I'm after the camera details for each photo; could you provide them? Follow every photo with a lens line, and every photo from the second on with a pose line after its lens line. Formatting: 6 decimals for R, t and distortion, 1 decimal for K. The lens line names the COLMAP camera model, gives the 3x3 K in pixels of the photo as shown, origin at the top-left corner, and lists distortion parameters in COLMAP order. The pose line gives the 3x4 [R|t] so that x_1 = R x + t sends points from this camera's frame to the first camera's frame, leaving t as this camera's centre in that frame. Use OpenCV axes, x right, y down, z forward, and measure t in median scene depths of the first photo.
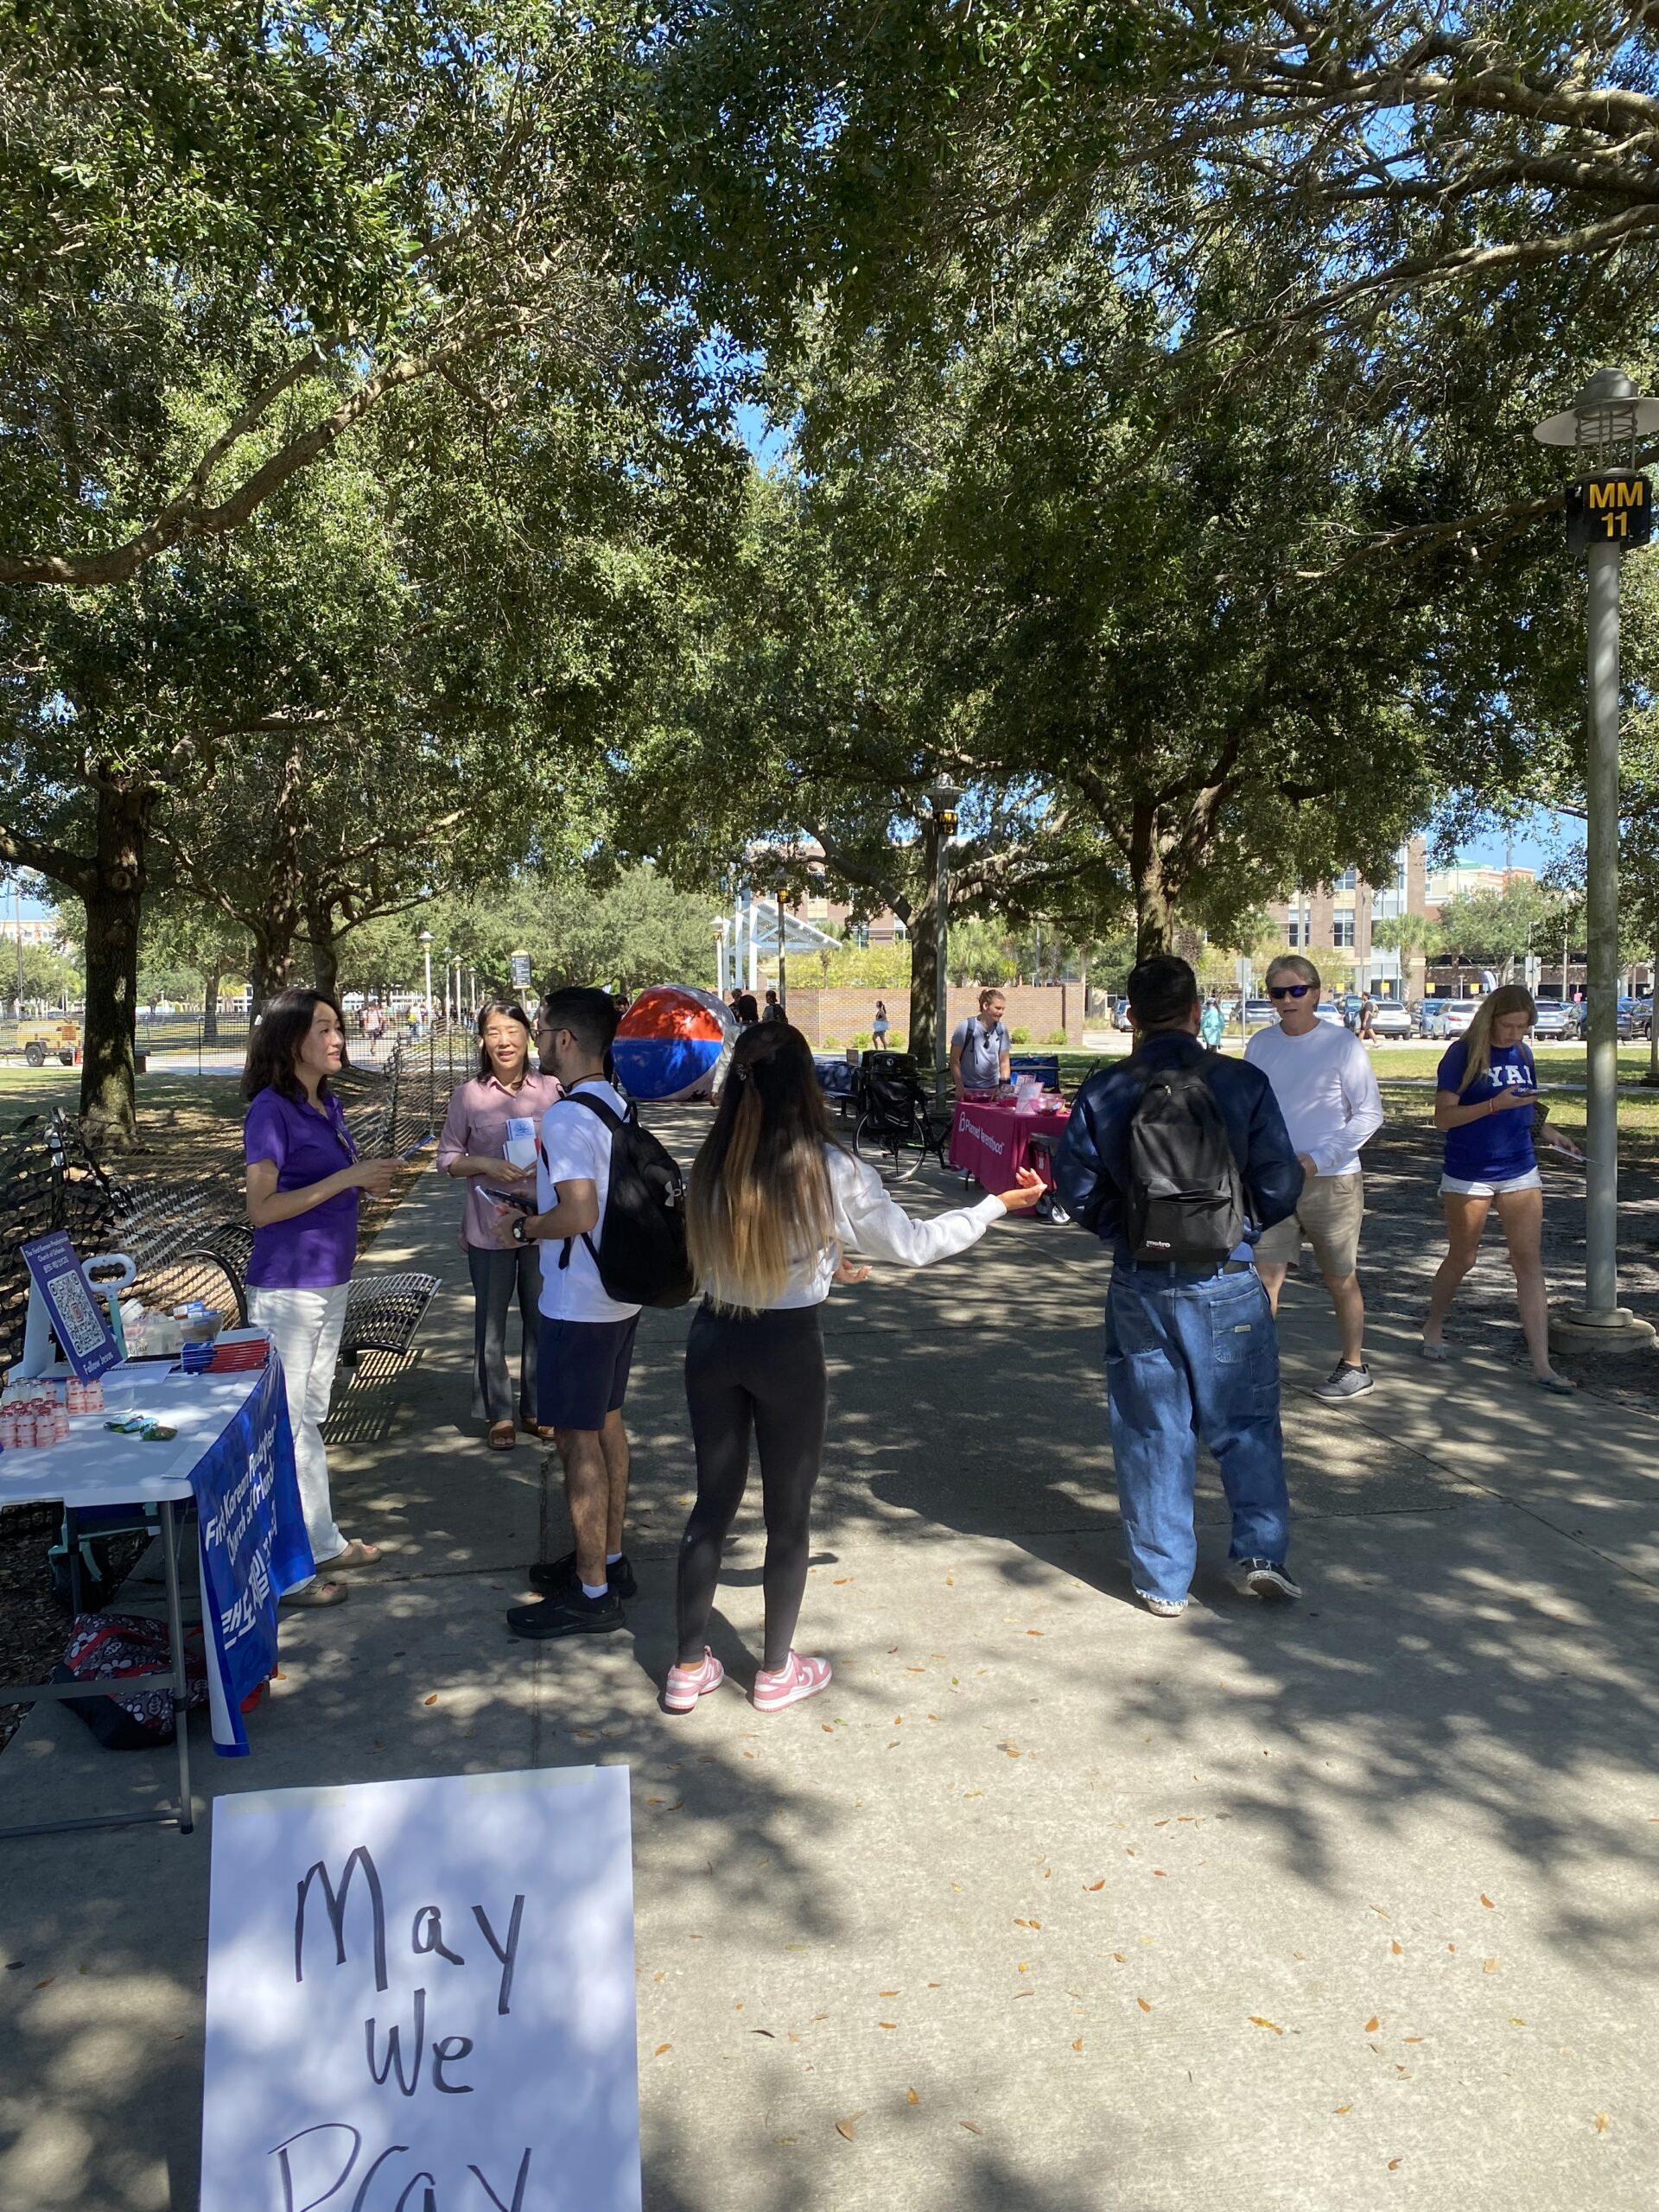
lens RADIAL K [[1676.4, 0, 816.4], [0, 1676.4, 1105.6], [0, 0, 1]] dist [0.014092, 0.000994]
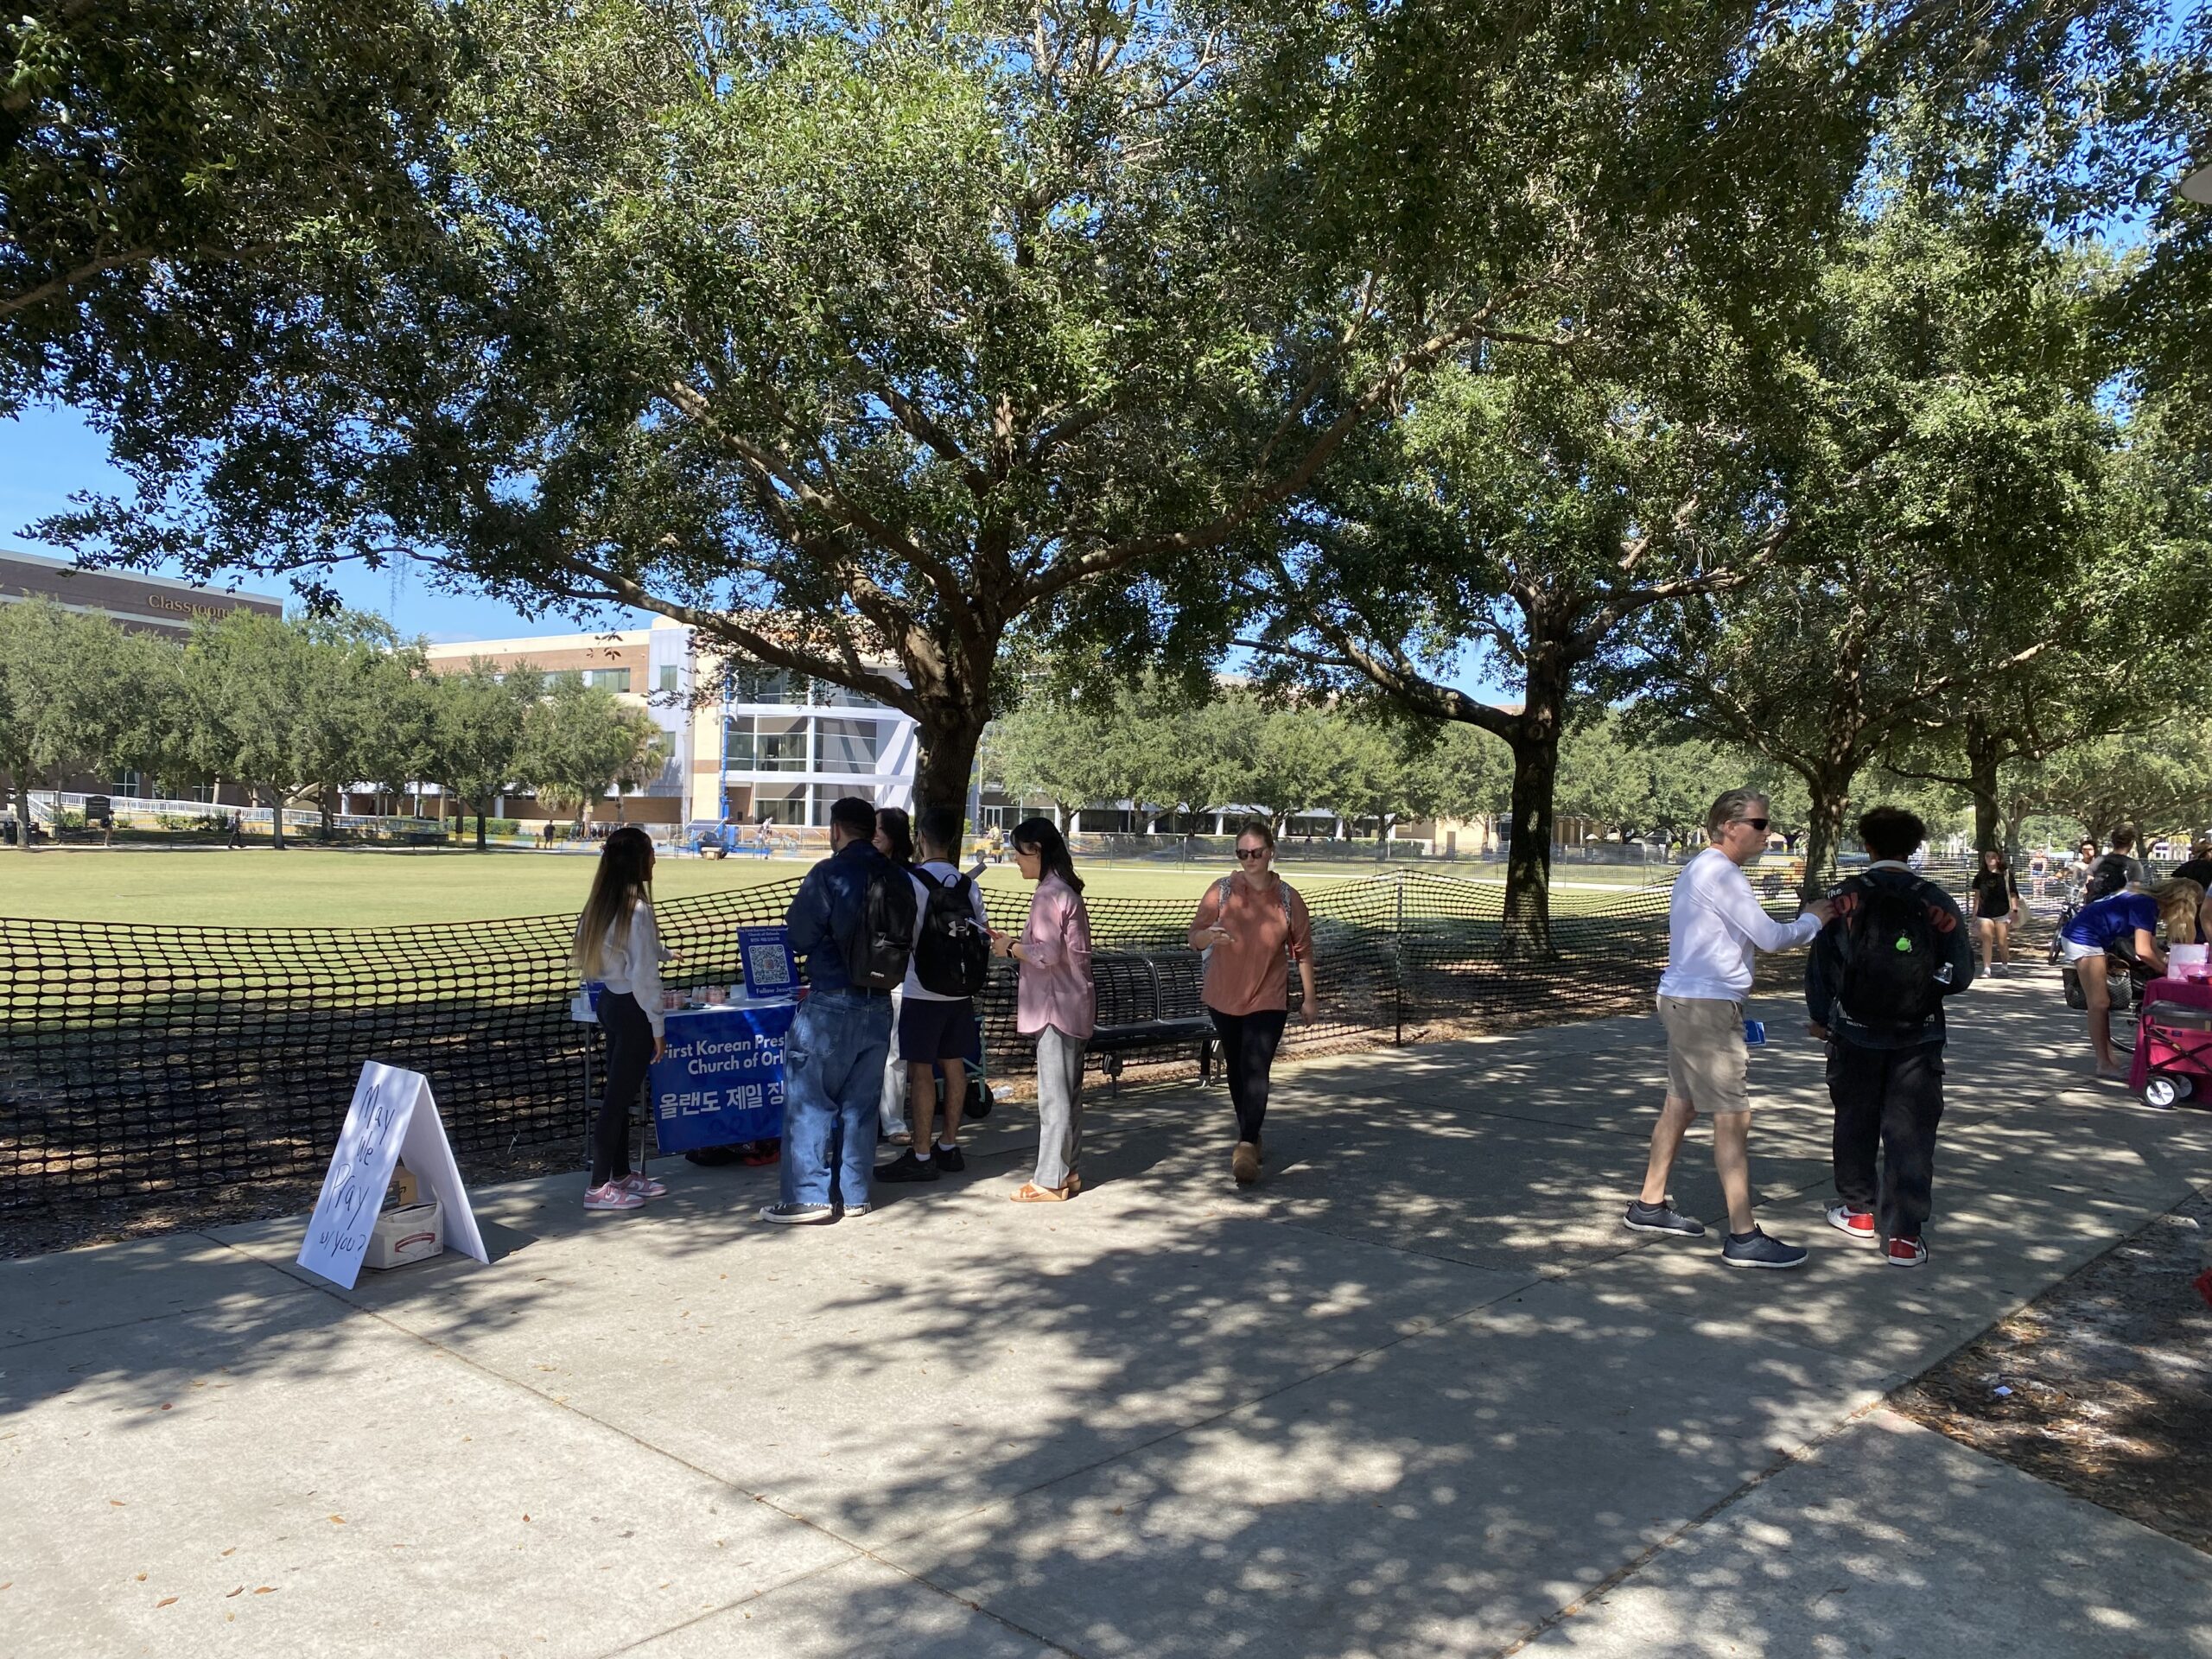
lens RADIAL K [[1676.4, 0, 1100.0], [0, 1676.4, 833.4], [0, 0, 1]] dist [0.014092, 0.000994]
pose [[0.618532, 0.023704, -0.785402, 0.509409], [-0.075731, 0.996690, -0.029560, -0.002655], [0.782101, 0.077763, 0.618280, 0.022375]]
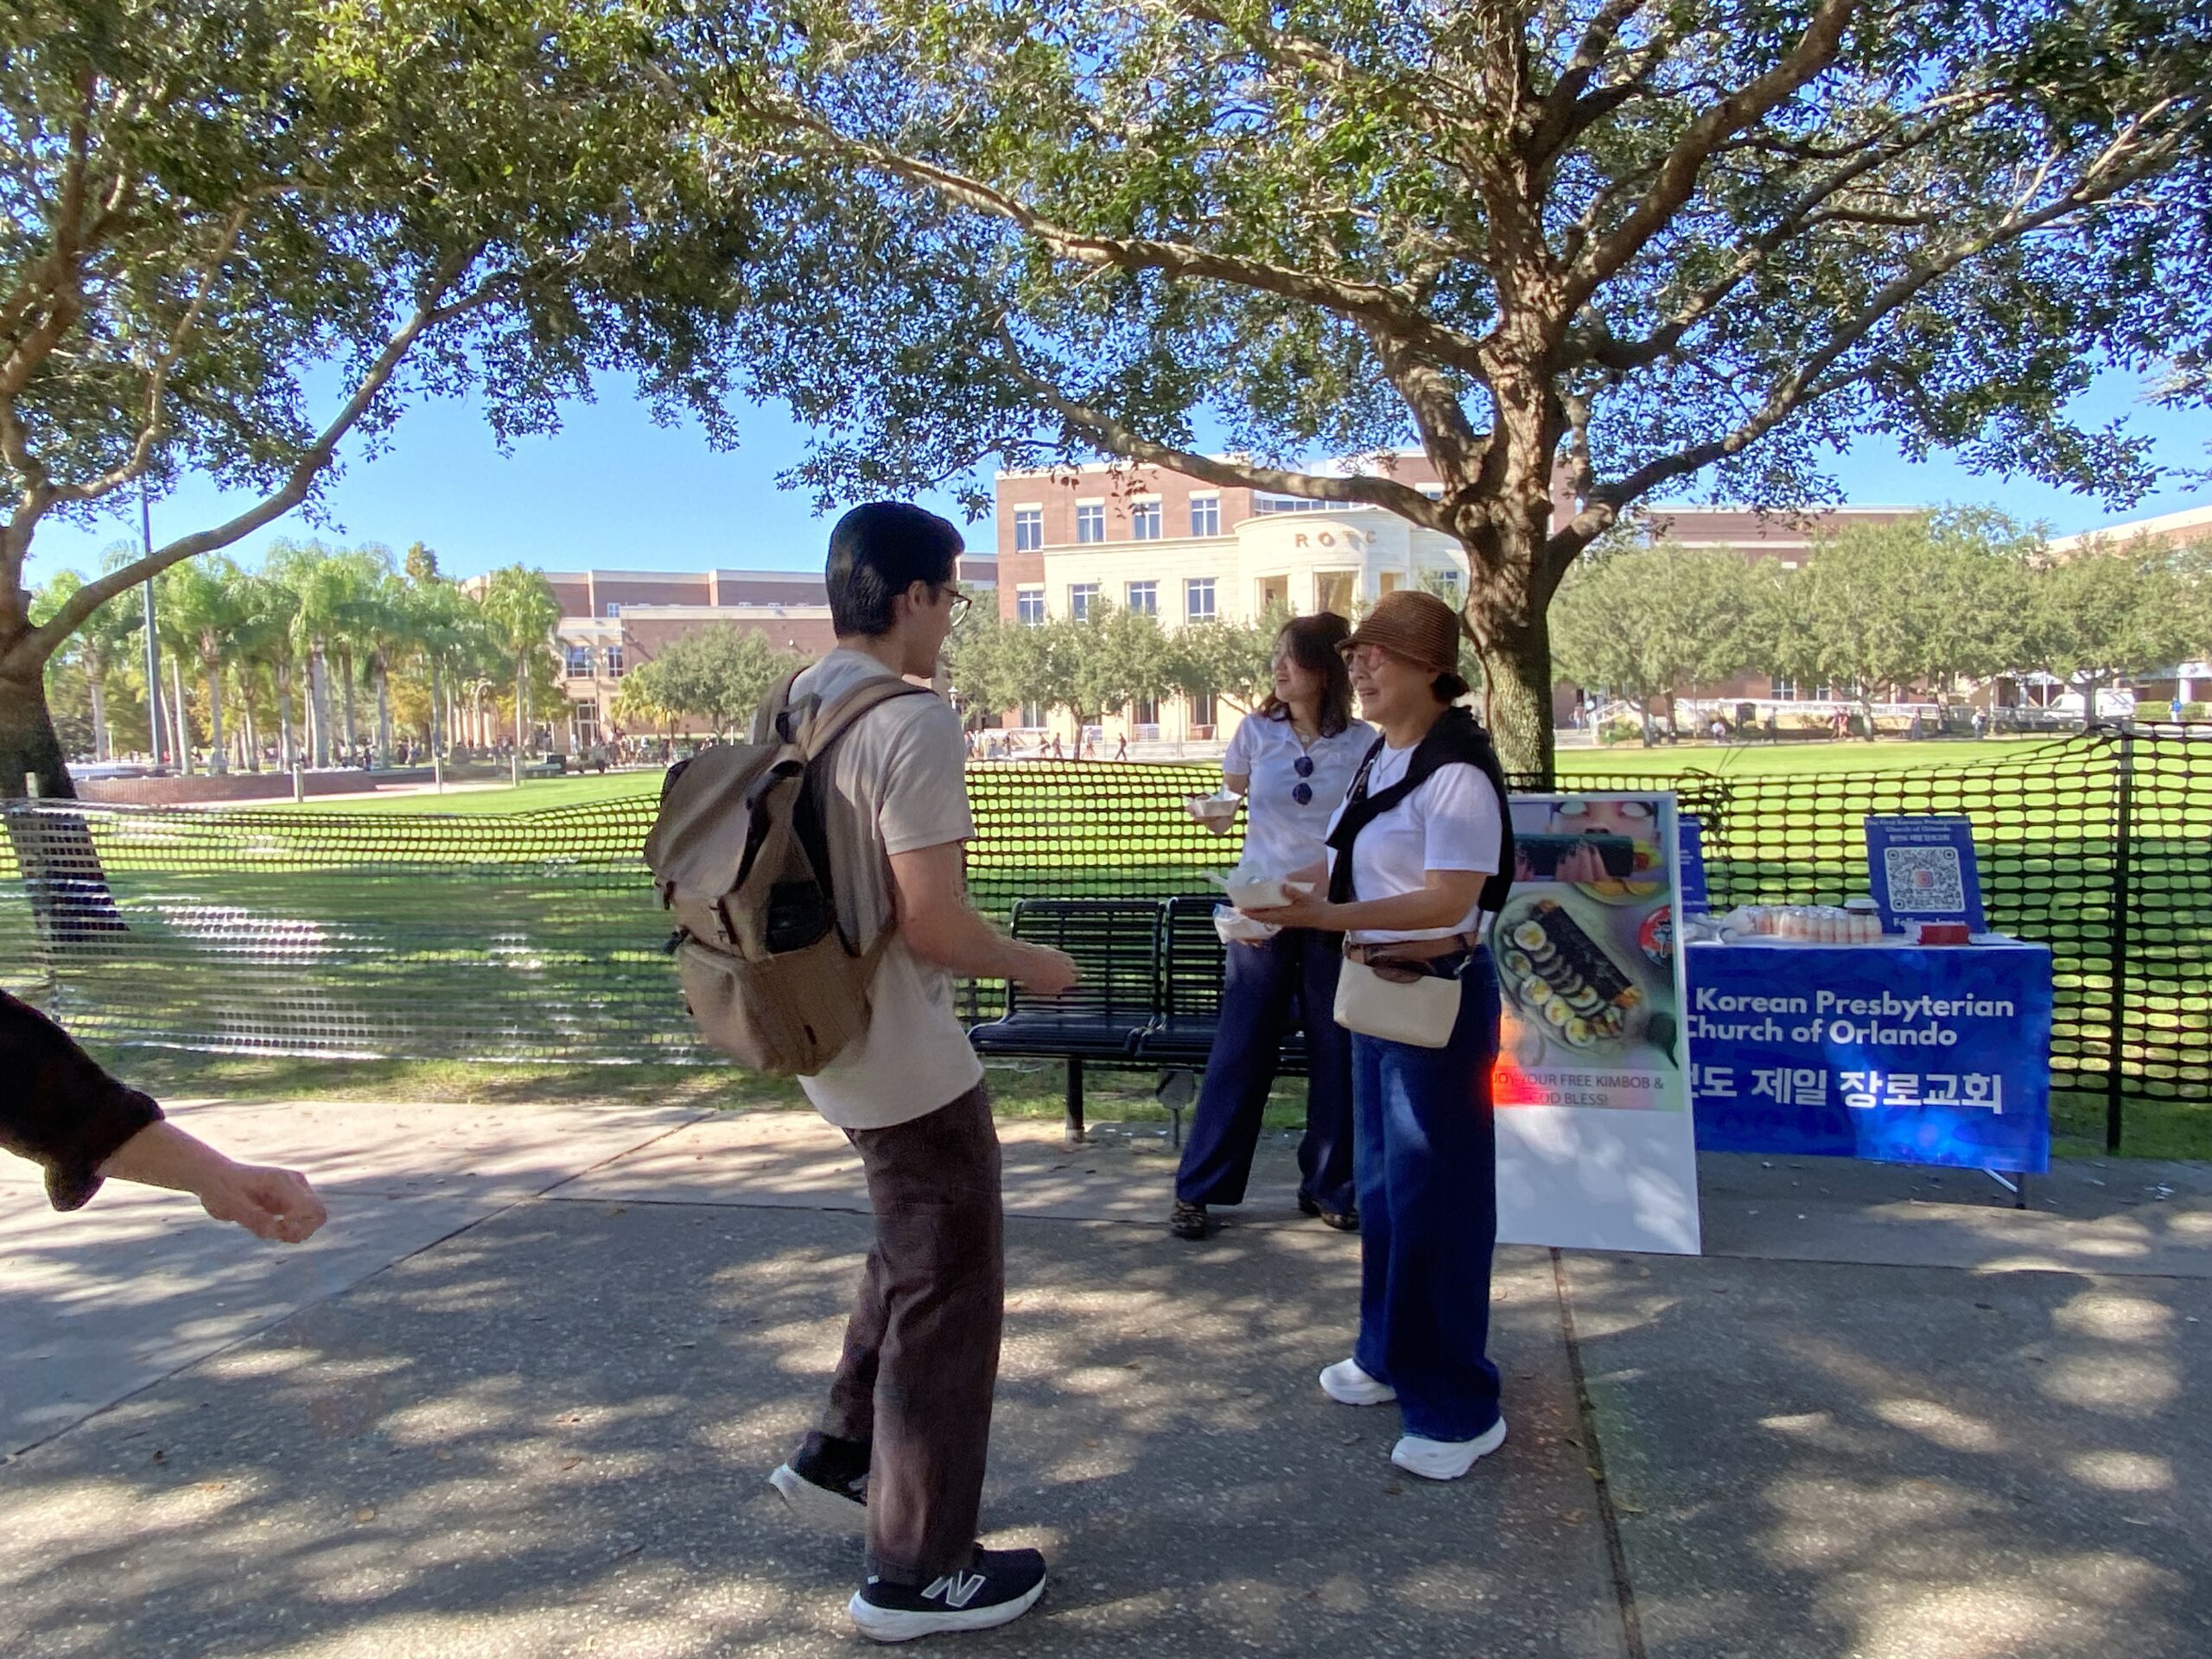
lens RADIAL K [[1426.4, 0, 1096.0], [0, 1426.4, 824.5], [0, 0, 1]] dist [0.078576, -0.088105]
pose [[-0.358871, 0.077546, -0.930160, 0.232091], [-0.028865, 0.995144, 0.094100, -0.027801], [0.932941, 0.060619, -0.354890, 0.690698]]
